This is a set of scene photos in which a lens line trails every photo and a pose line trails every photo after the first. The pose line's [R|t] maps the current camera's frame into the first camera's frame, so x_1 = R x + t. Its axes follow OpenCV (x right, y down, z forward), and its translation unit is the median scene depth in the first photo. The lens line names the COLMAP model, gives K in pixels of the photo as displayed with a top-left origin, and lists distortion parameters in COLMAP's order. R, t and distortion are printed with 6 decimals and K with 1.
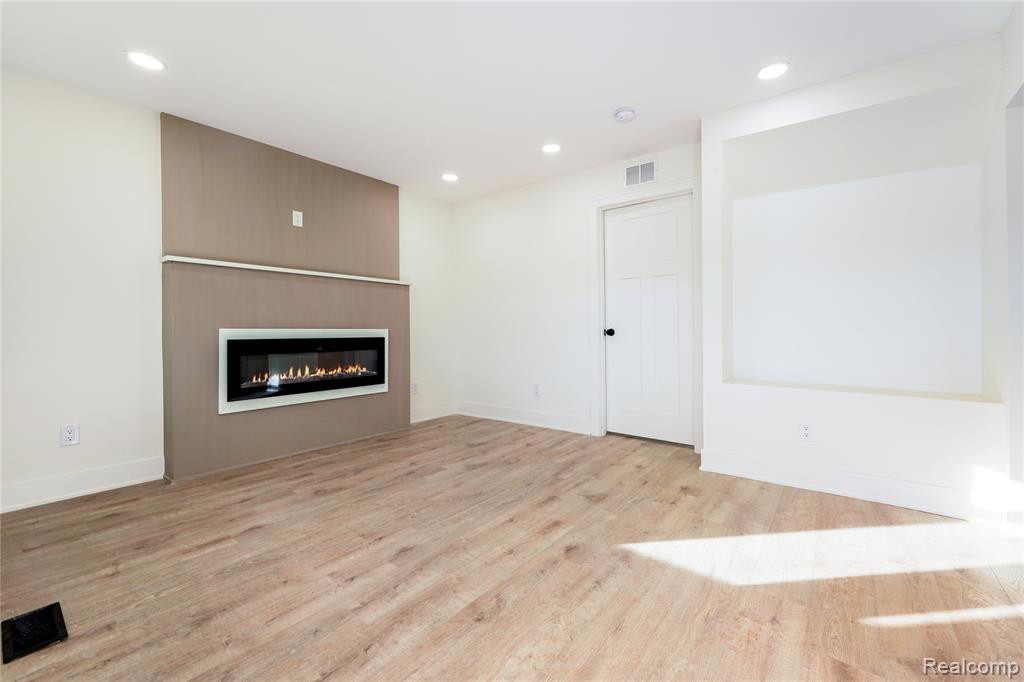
lens RADIAL K [[411.1, 0, 511.7], [0, 411.1, 331.7], [0, 0, 1]] dist [-0.000170, 0.000042]
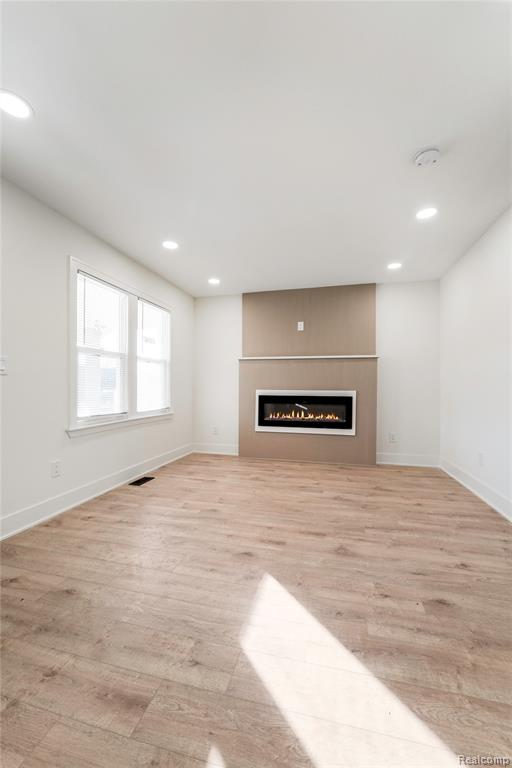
lens RADIAL K [[299.0, 0, 256.0], [0, 299.0, 384.0], [0, 0, 1]] dist [-0.000658, -0.000021]
pose [[0.425143, -0.005126, -0.905112, 0.692862], [-0.008845, 0.999913, -0.009818, -0.023651], [0.905083, 0.012180, 0.425061, 0.380309]]
